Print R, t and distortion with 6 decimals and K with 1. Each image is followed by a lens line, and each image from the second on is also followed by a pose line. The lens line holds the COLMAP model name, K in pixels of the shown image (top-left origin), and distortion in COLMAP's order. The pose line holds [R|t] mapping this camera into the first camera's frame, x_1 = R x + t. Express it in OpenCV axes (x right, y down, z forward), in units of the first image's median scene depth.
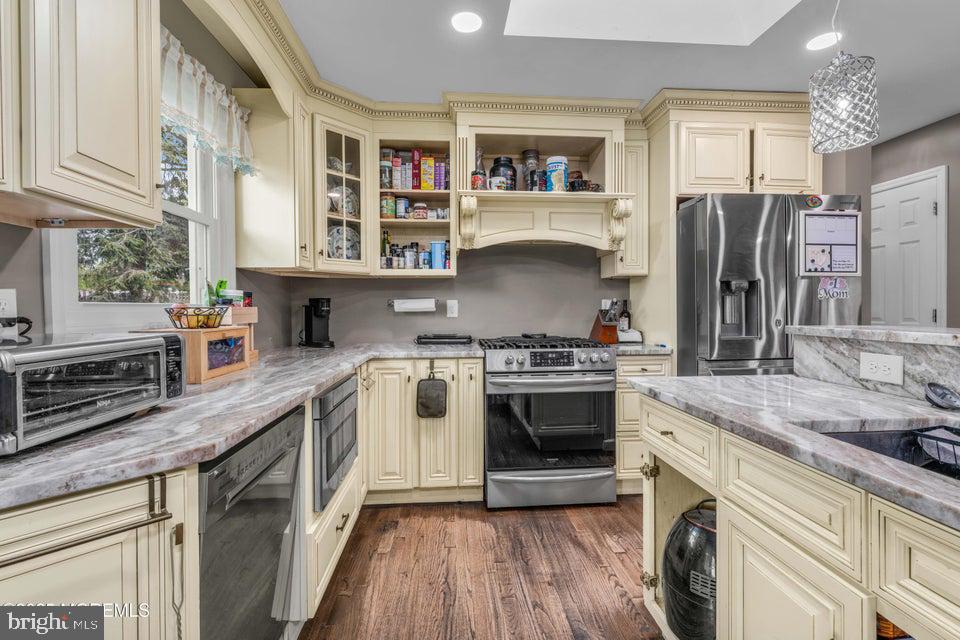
lens RADIAL K [[436.5, 0, 480.0], [0, 436.5, 311.9], [0, 0, 1]] dist [-0.000603, -0.000146]
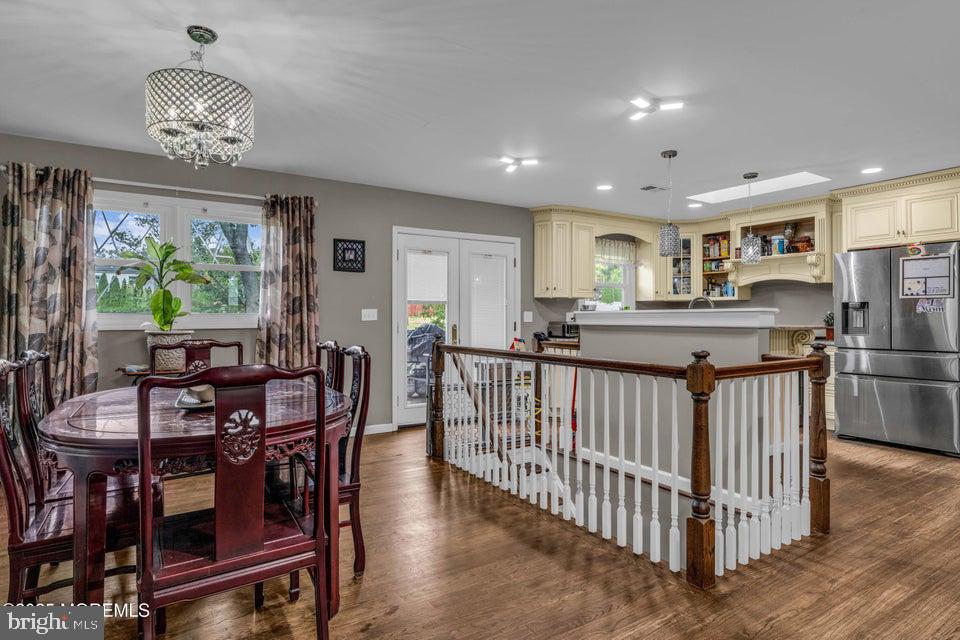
lens RADIAL K [[525.1, 0, 480.0], [0, 525.1, 320.0], [0, 0, 1]] dist [0.002223, 0.000175]
pose [[0.475612, 0.013255, -0.879555, 1.558834], [-0.011804, 0.999893, 0.008686, -0.001049], [0.879576, 0.006251, 0.475717, -1.175304]]
